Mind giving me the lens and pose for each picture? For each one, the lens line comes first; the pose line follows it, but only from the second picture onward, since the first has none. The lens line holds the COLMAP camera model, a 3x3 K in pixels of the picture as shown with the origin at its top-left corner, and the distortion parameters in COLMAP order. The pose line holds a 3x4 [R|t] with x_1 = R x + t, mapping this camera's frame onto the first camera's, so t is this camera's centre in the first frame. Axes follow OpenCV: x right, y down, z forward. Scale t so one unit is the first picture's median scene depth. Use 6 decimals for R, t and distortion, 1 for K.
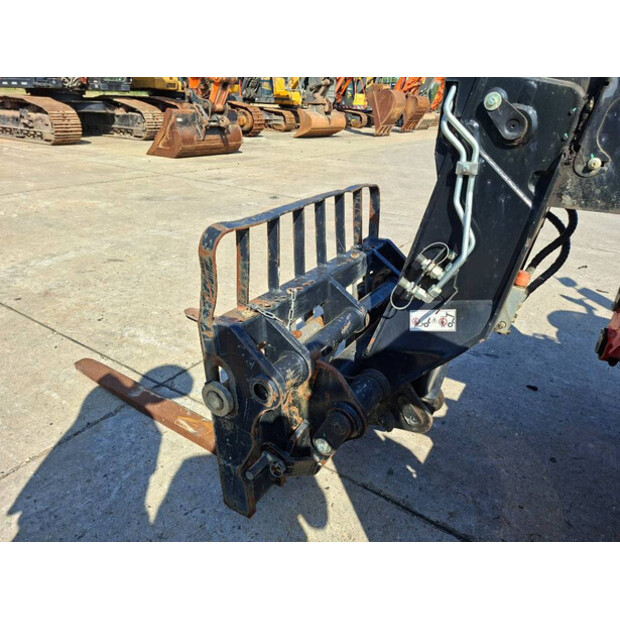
lens RADIAL K [[432.9, 0, 322.1], [0, 432.9, 306.0], [0, 0, 1]] dist [0.061909, -0.053944]
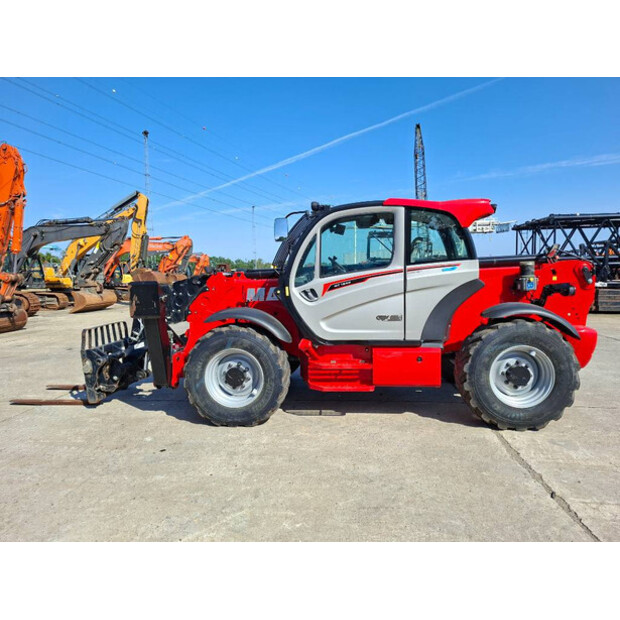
lens RADIAL K [[432.9, 0, 313.4], [0, 432.9, 311.3], [0, 0, 1]] dist [0.061909, -0.053944]
pose [[0.888389, -0.103712, 0.447223, -0.009299], [0.248288, 0.927931, -0.278024, 0.104346], [-0.386158, 0.358034, 0.850114, -0.270930]]
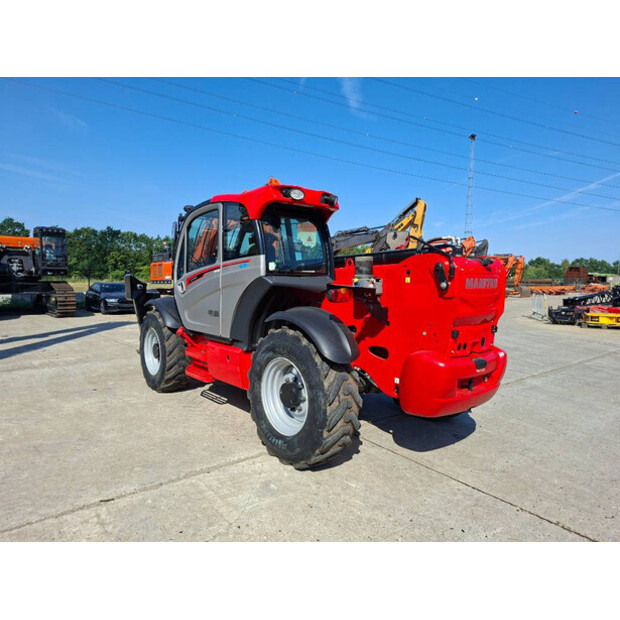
lens RADIAL K [[432.9, 0, 311.9], [0, 432.9, 311.3], [0, 0, 1]] dist [0.061909, -0.053944]
pose [[0.940800, -0.017388, -0.338515, 0.298666], [-0.107465, 0.931862, -0.346533, 0.132277], [0.321475, 0.362397, 0.874827, -0.279728]]
